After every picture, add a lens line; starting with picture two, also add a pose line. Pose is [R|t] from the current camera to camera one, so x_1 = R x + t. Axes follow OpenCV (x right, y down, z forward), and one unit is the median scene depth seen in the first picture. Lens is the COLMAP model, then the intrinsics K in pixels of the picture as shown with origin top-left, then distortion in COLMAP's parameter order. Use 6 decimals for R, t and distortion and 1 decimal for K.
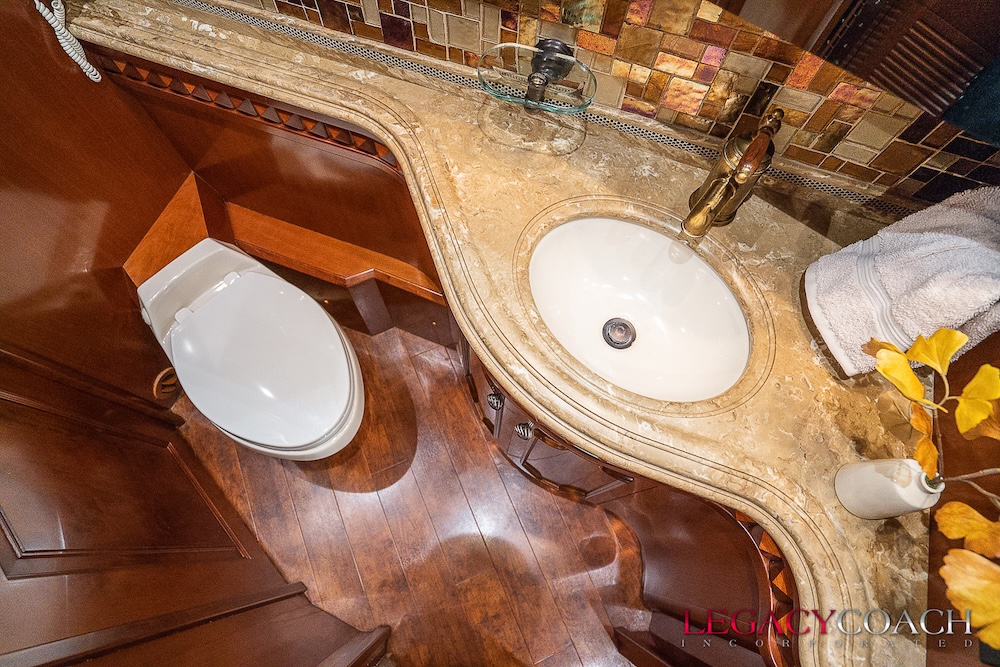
lens RADIAL K [[514.6, 0, 500.0], [0, 514.6, 333.5], [0, 0, 1]] dist [-0.001436, 0.000088]
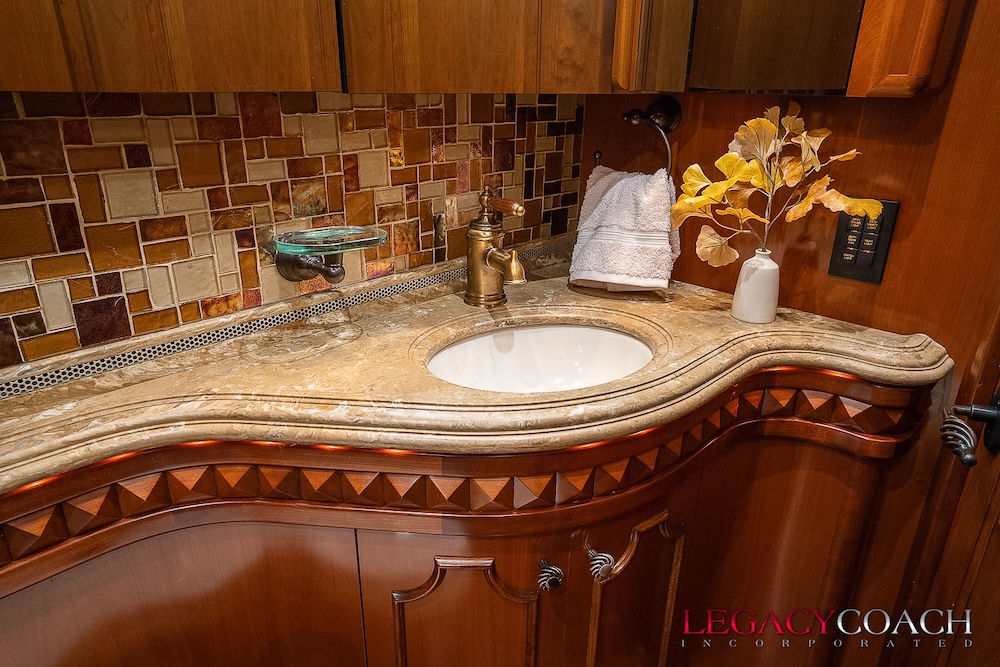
lens RADIAL K [[654.6, 0, 498.1], [0, 654.6, 354.5], [0, 0, 1]] dist [-0.005190, 0.055734]
pose [[0.407062, -0.370456, 0.834903, -0.773783], [0.846059, 0.497388, -0.191805, 0.100914], [-0.344215, 0.784454, 0.515896, 0.350151]]
